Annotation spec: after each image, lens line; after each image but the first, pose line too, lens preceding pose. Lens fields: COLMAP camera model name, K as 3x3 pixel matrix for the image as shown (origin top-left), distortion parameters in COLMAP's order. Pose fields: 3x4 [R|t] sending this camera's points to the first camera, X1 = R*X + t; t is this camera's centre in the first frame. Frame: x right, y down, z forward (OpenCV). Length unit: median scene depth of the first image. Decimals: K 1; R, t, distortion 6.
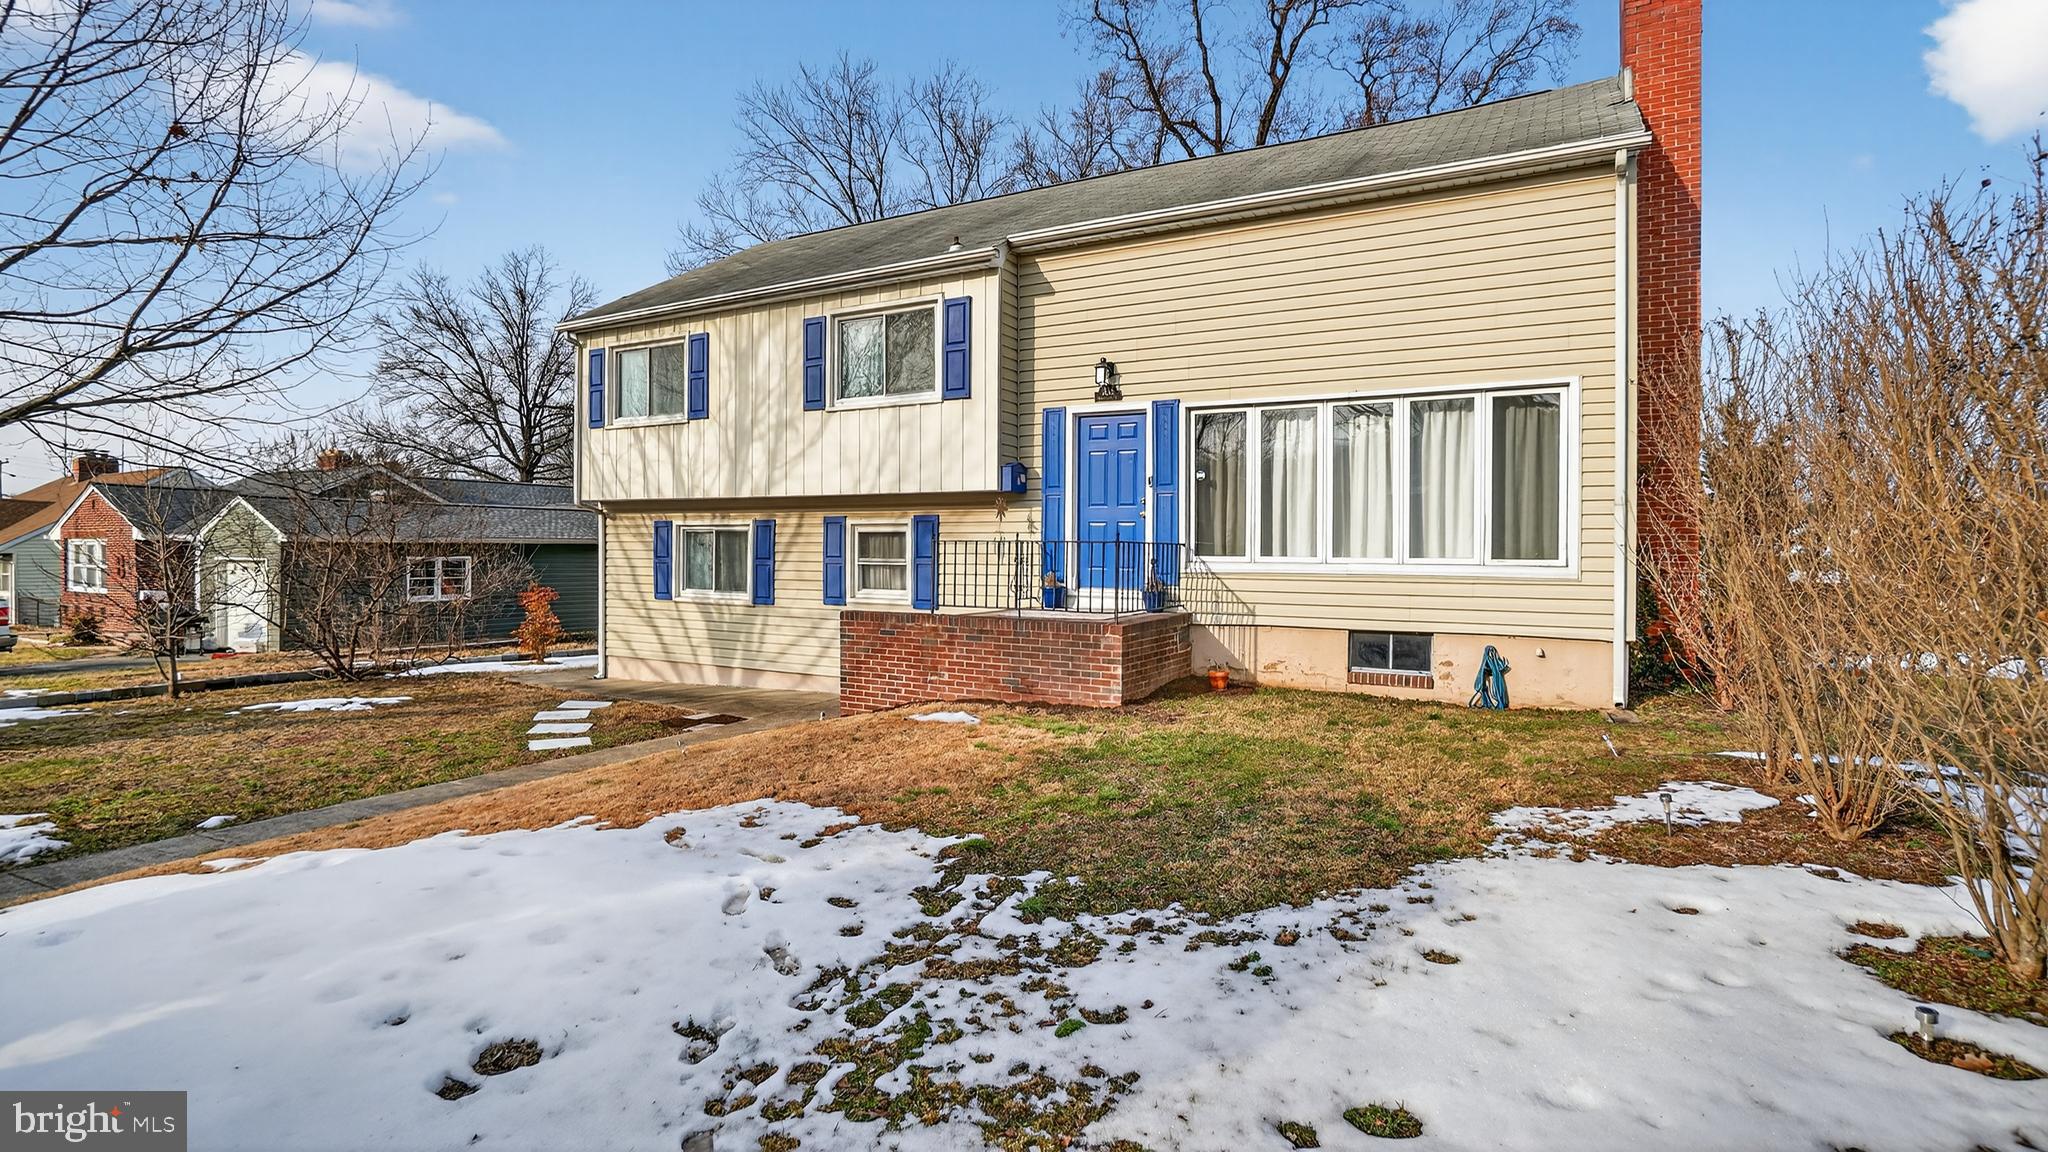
lens RADIAL K [[929.3, 0, 1012.4], [0, 929.3, 552.4], [0, 0, 1]] dist [-0.050686, 0.028146]
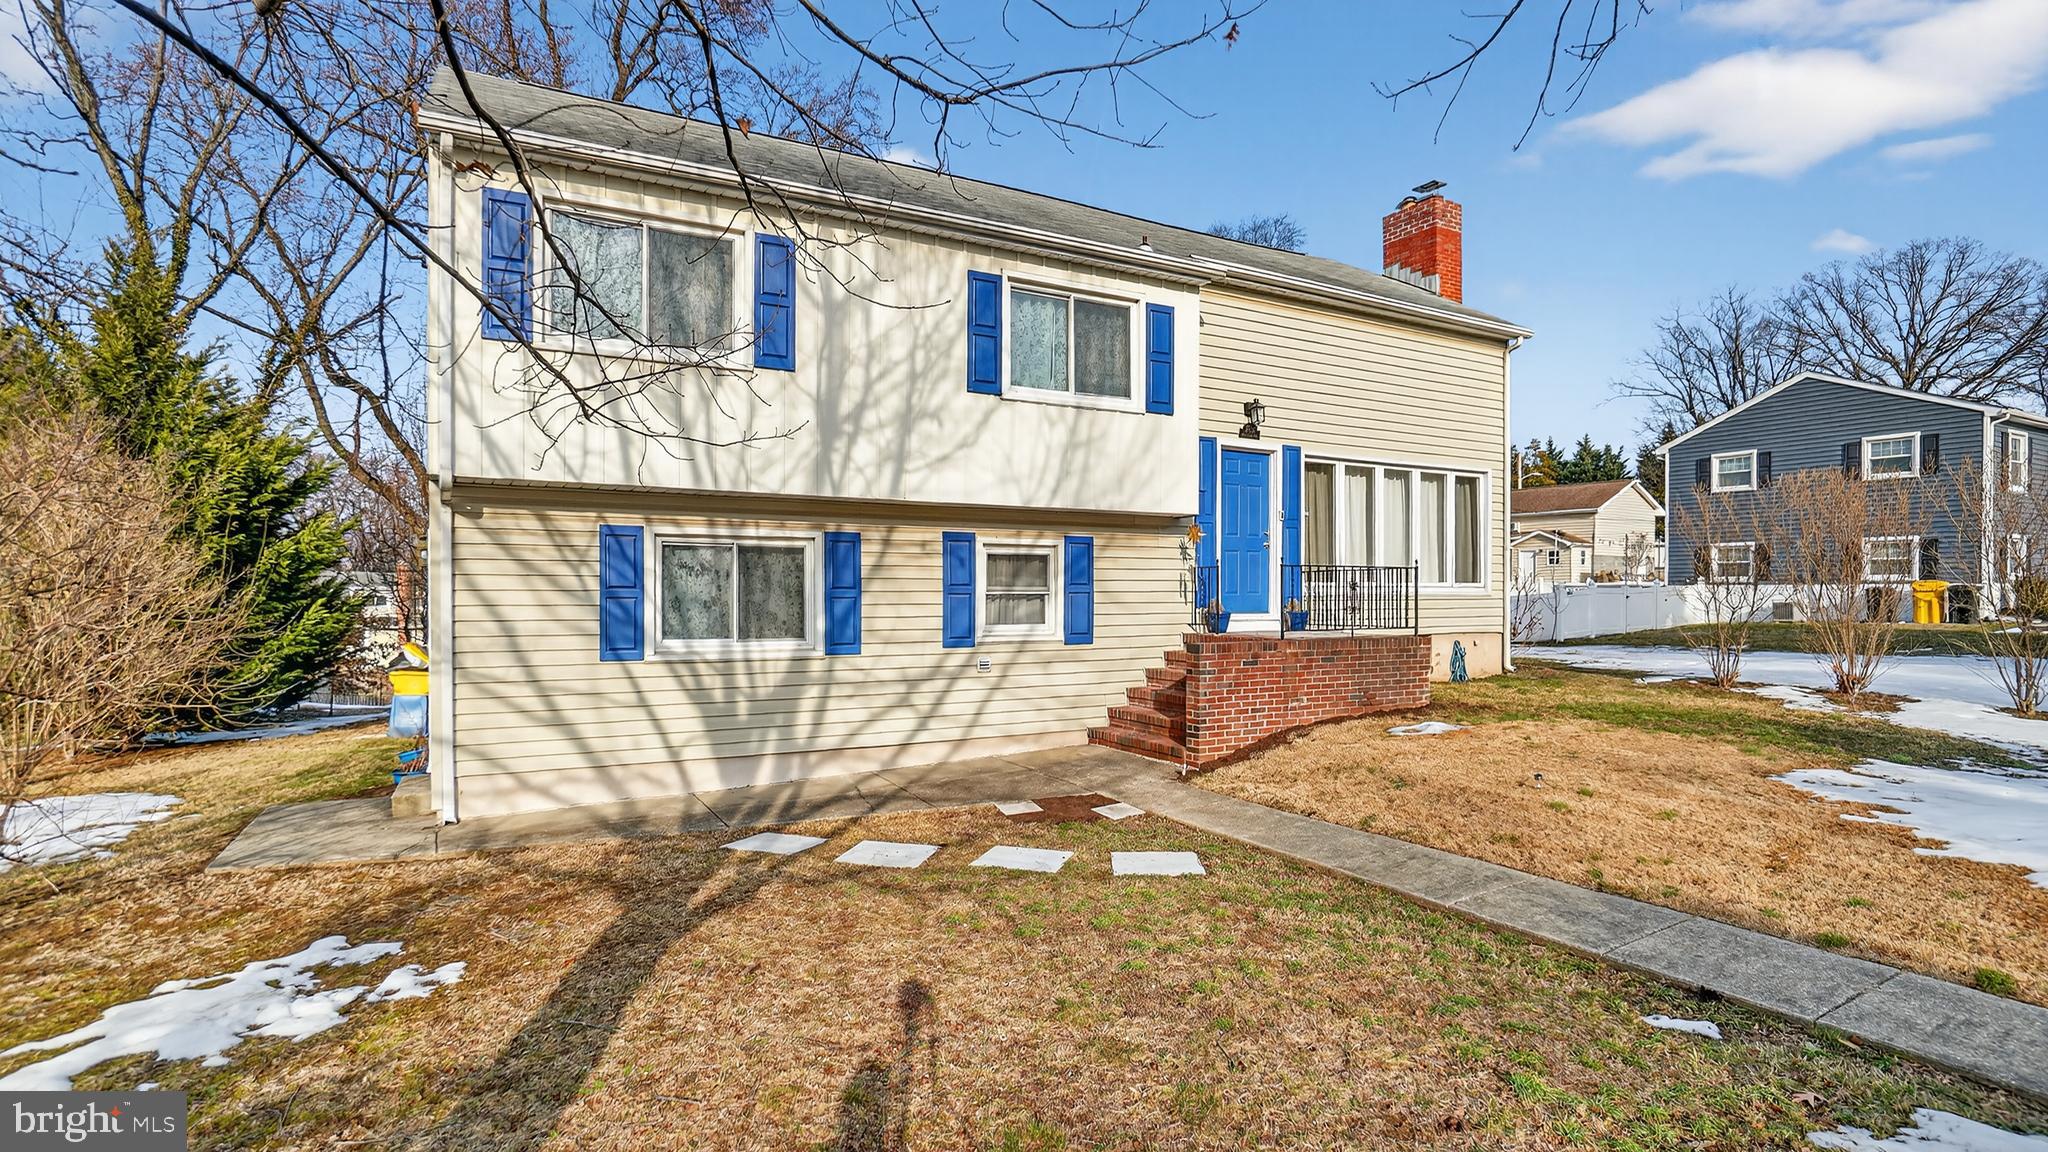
lens RADIAL K [[949.6, 0, 1018.8], [0, 949.6, 585.6], [0, 0, 1]] dist [-0.056126, 0.042771]
pose [[0.556300, -0.001690, 0.830980, -0.851897], [0.005827, 0.999981, -0.001867, 0.007658], [-0.830961, 0.005881, 0.556300, 0.542427]]
